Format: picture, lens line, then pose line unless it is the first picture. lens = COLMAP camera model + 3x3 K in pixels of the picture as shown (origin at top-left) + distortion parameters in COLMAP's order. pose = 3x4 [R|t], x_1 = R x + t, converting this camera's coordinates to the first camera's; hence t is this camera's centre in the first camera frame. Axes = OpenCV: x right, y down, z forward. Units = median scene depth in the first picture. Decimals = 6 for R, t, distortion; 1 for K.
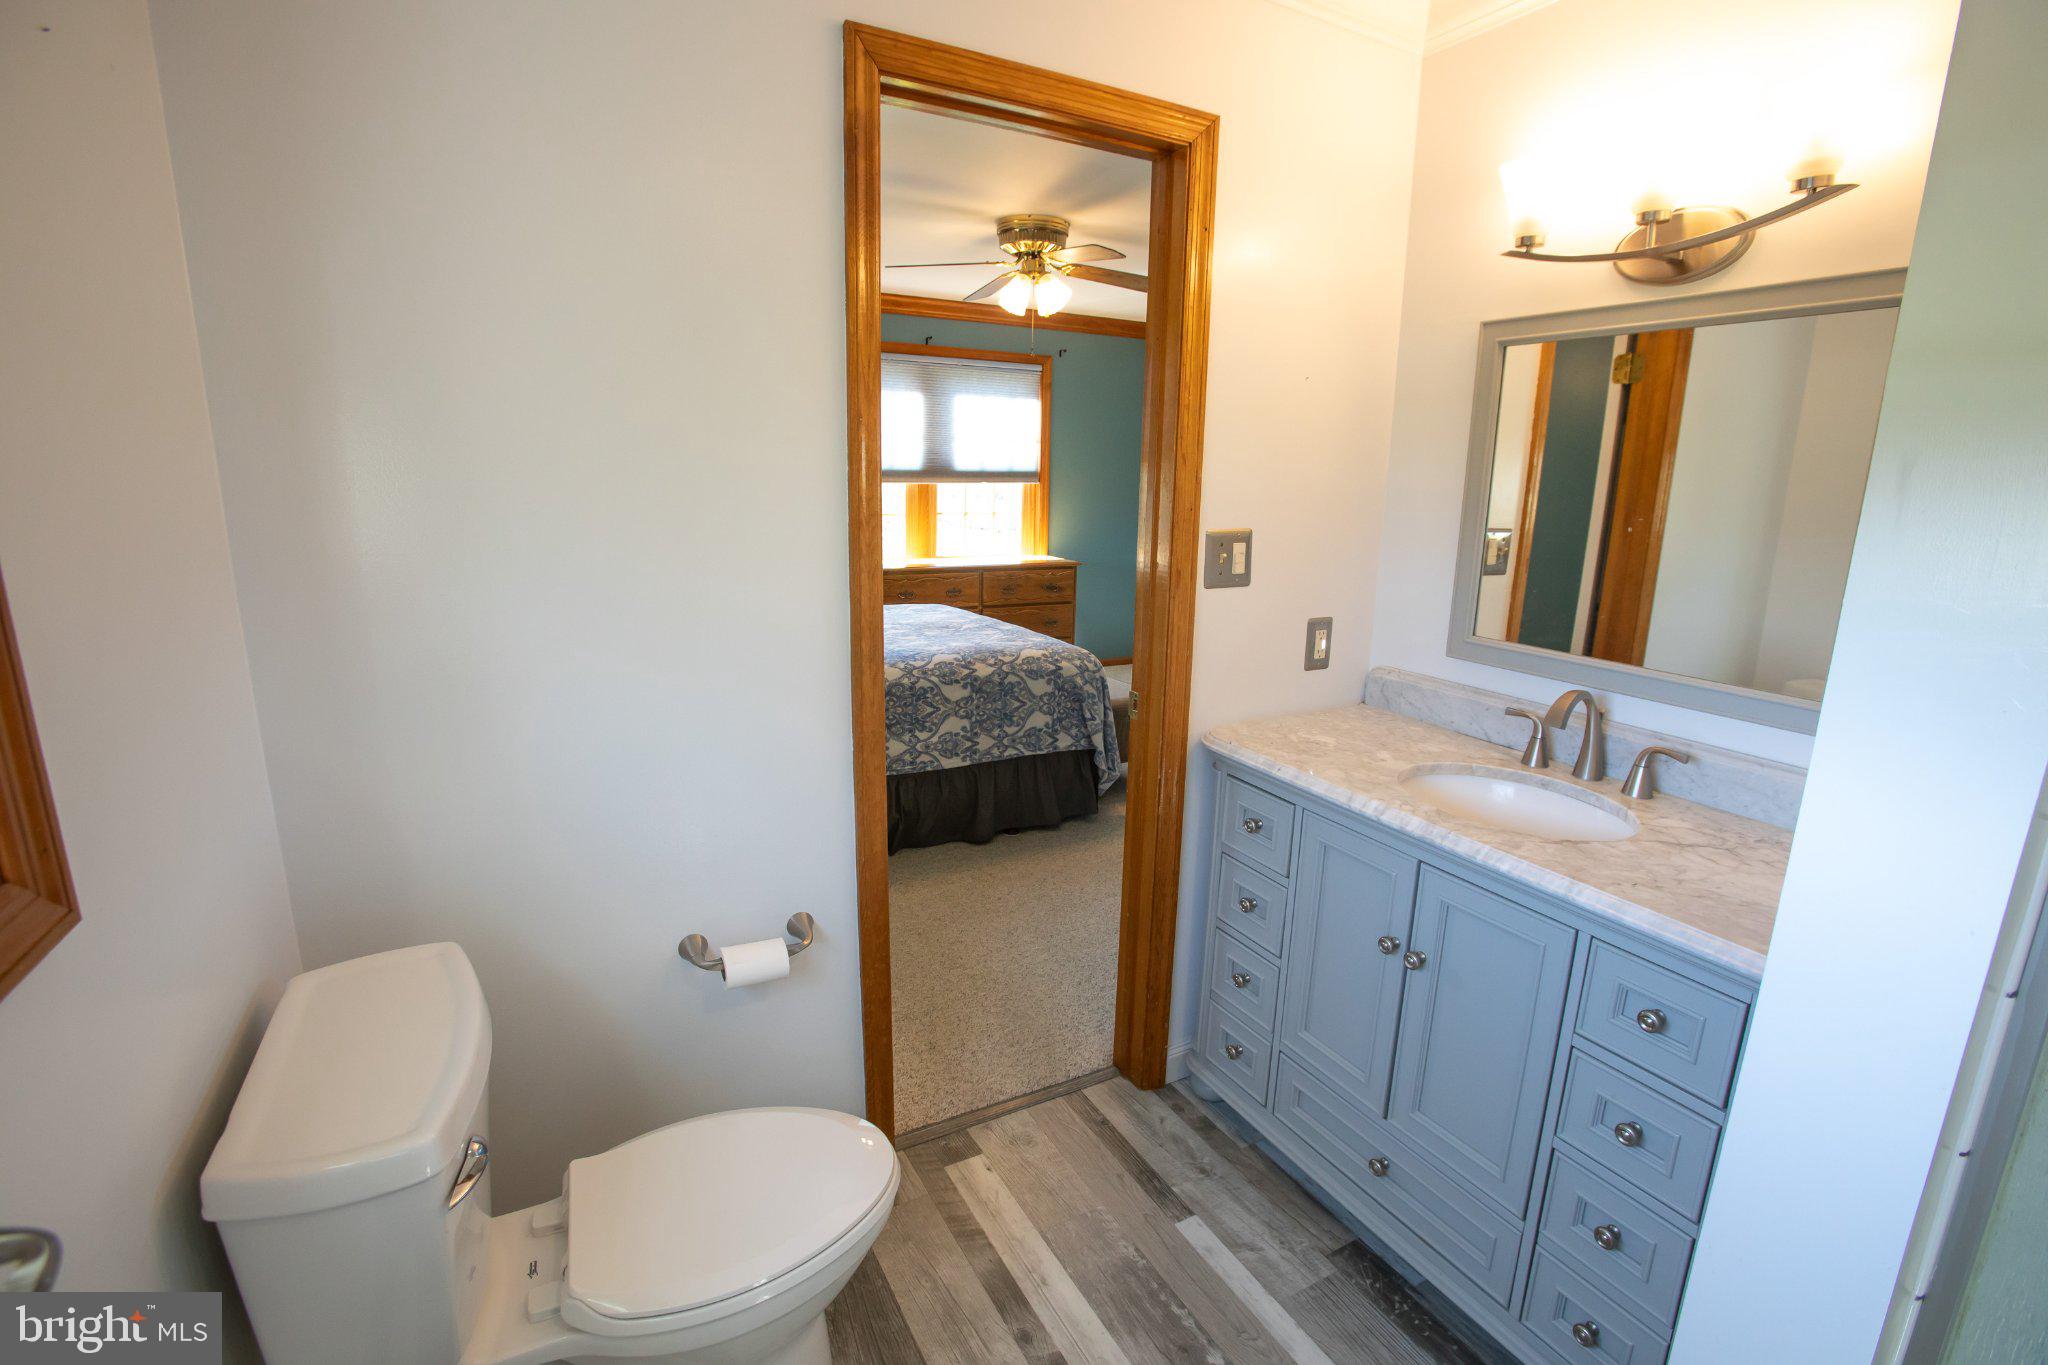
lens RADIAL K [[916.8, 0, 1019.2], [0, 916.8, 685.3], [0, 0, 1]] dist [-0.042543, 0.005704]
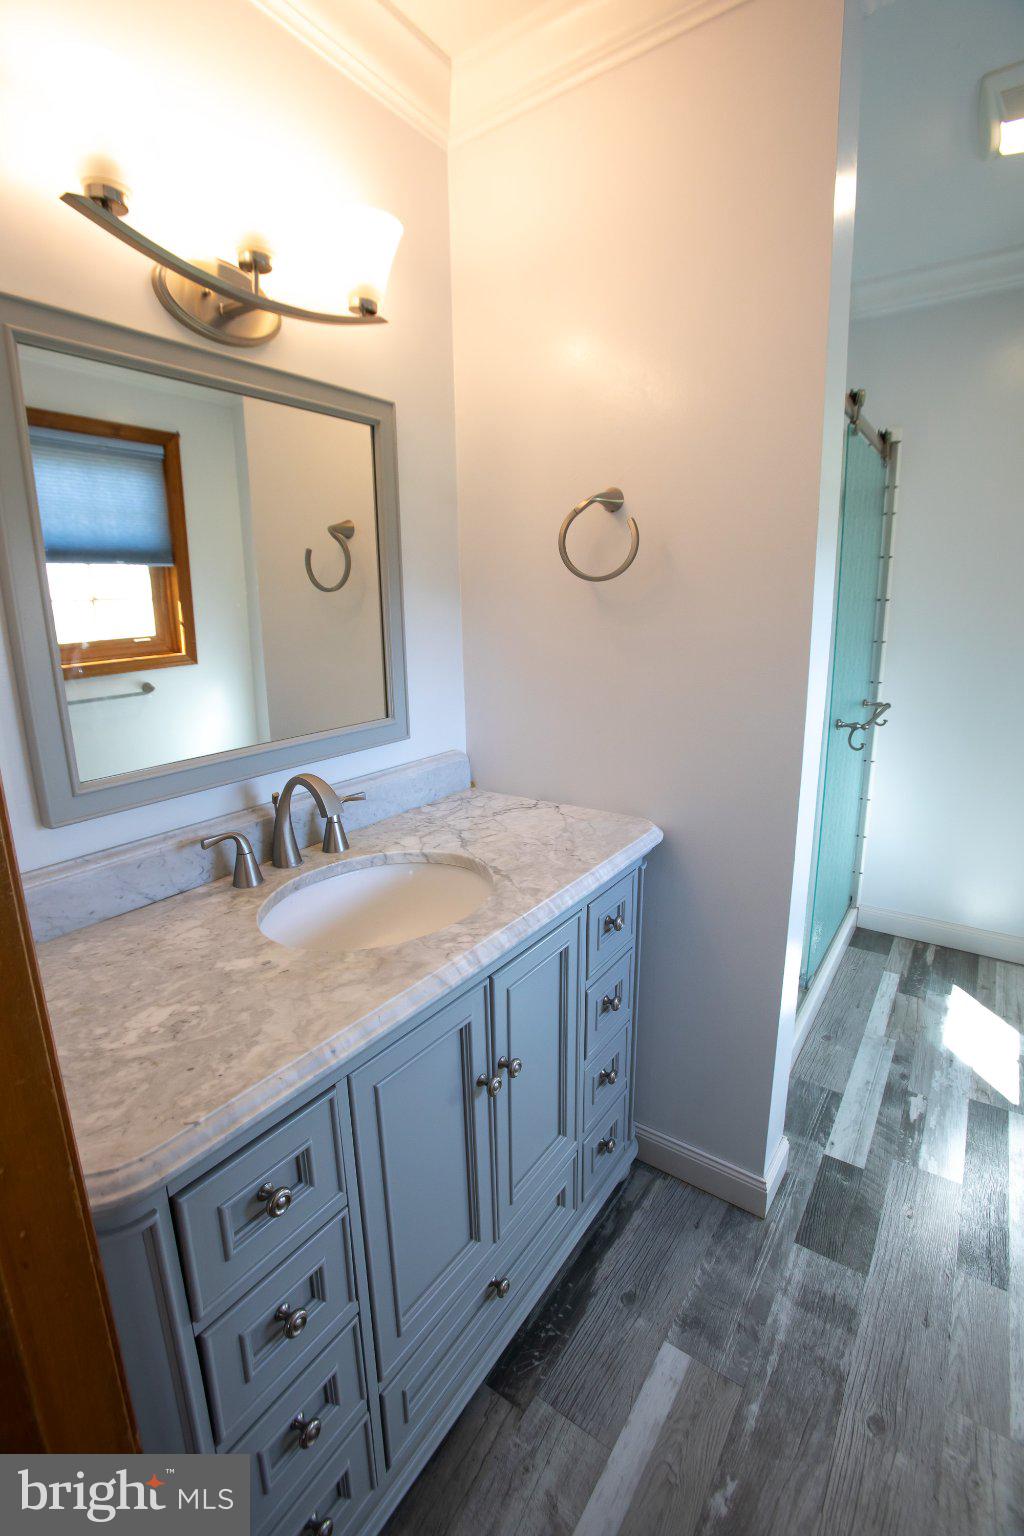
lens RADIAL K [[687.6, 0, 507.1], [0, 687.6, 756.4], [0, 0, 1]] dist [-0.042543, 0.005704]
pose [[-0.443977, -0.212820, 0.870398, -0.096747], [0.212303, 0.918740, 0.332933, -0.207254], [-0.870524, 0.332603, -0.362718, 1.064358]]
